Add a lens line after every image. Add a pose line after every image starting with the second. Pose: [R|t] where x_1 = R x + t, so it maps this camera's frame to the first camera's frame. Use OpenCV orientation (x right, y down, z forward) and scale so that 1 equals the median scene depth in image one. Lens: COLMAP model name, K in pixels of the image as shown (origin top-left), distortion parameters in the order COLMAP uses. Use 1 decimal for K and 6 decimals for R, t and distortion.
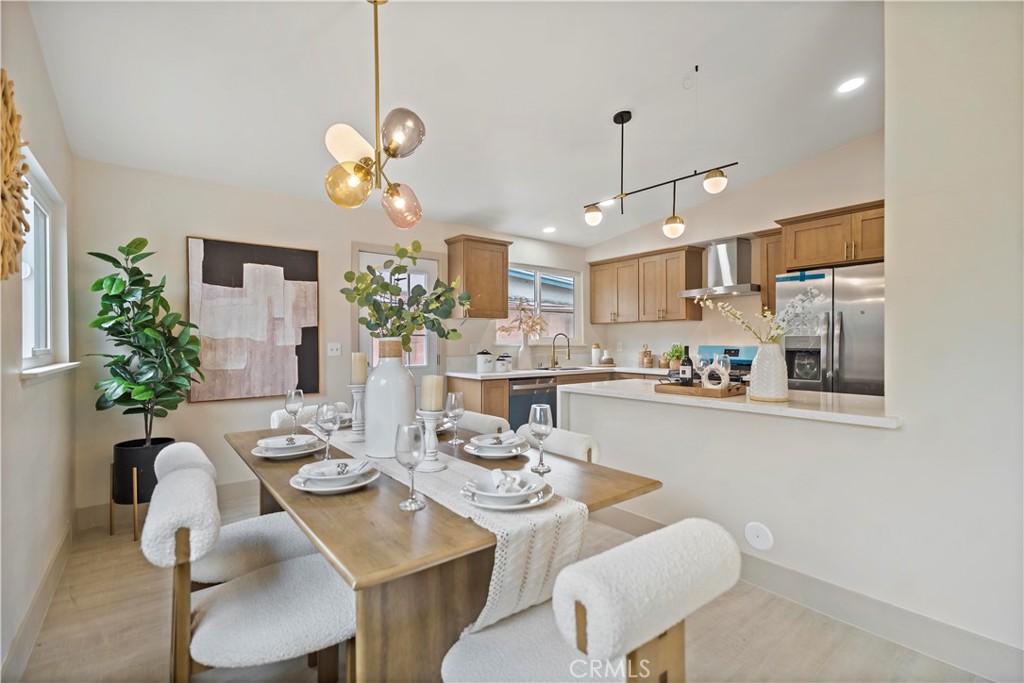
lens RADIAL K [[466.5, 0, 511.9], [0, 466.5, 343.1], [0, 0, 1]] dist [0.000779, -0.000663]
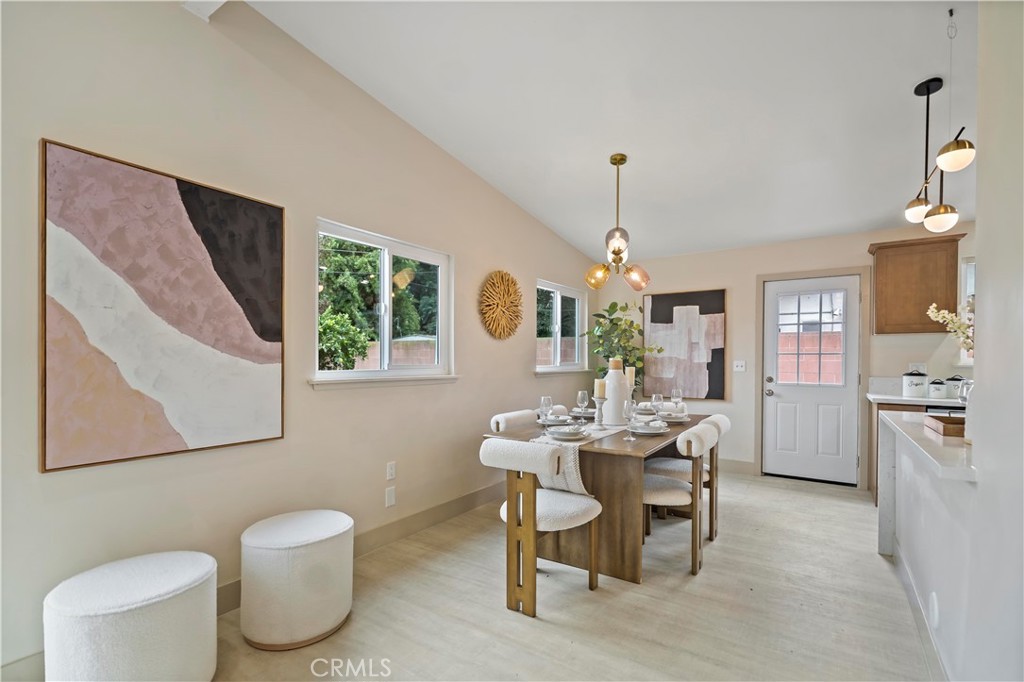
lens RADIAL K [[466.5, 0, 508.9], [0, 466.5, 361.2], [0, 0, 1]] dist [0.000779, -0.000663]
pose [[0.307745, 0.009863, -0.951418, 0.655666], [-0.005101, 0.999949, 0.008717, -0.007343], [0.951455, 0.002171, 0.307780, 0.040625]]
